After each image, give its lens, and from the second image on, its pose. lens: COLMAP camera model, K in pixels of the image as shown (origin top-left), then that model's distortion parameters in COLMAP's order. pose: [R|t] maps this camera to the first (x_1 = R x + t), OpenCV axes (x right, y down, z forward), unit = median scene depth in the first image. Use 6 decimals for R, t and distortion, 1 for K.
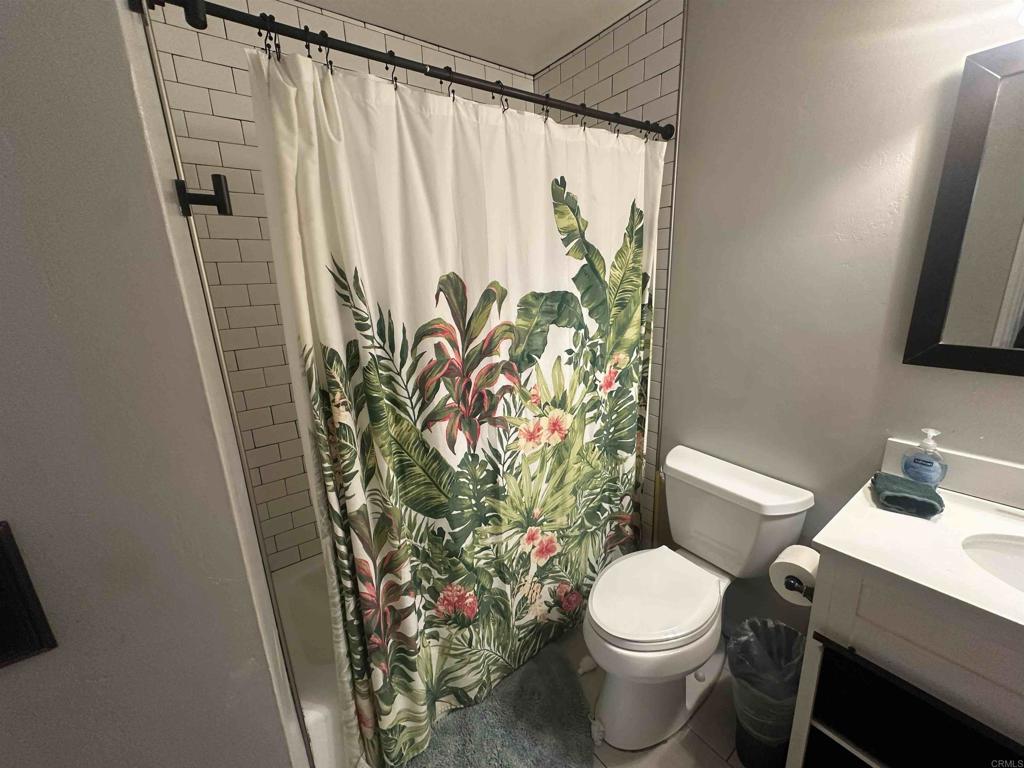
lens RADIAL K [[408.1, 0, 514.3], [0, 408.1, 383.0], [0, 0, 1]] dist [0.001053, -0.000473]
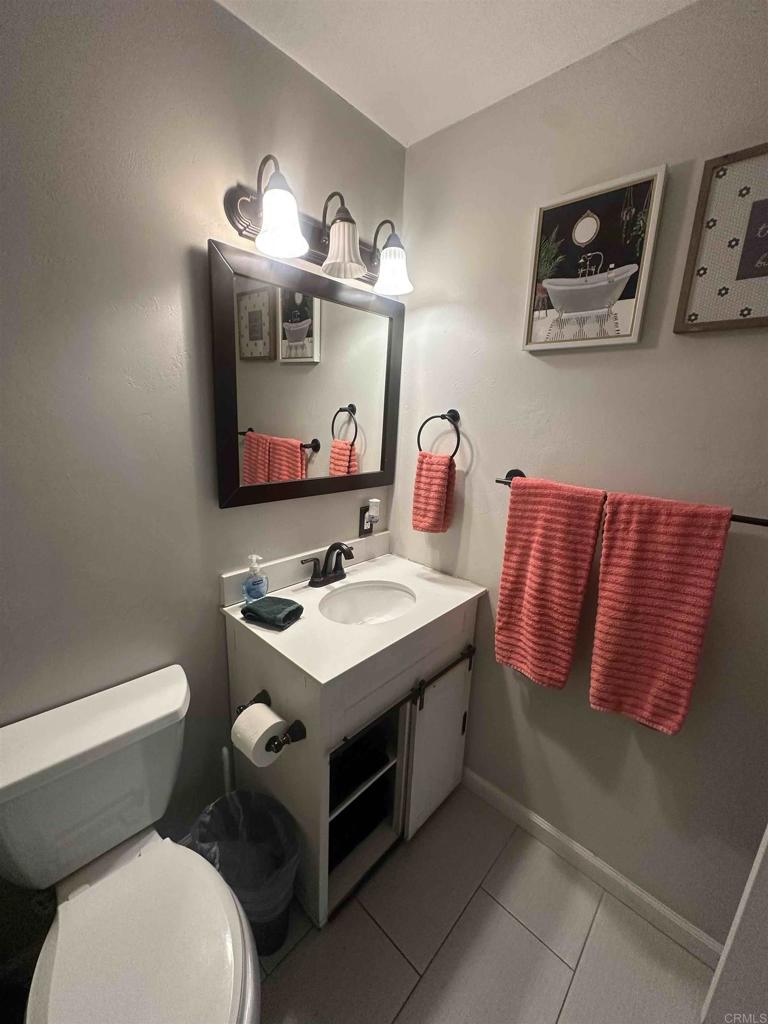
lens RADIAL K [[408.1, 0, 384.6], [0, 408.1, 512.0], [0, 0, 1]] dist [0.001053, -0.000473]
pose [[-0.178371, -0.212754, 0.960687, -0.168634], [0.203241, 0.947323, 0.247530, -0.200667], [-0.962744, 0.239404, -0.125735, 0.646640]]
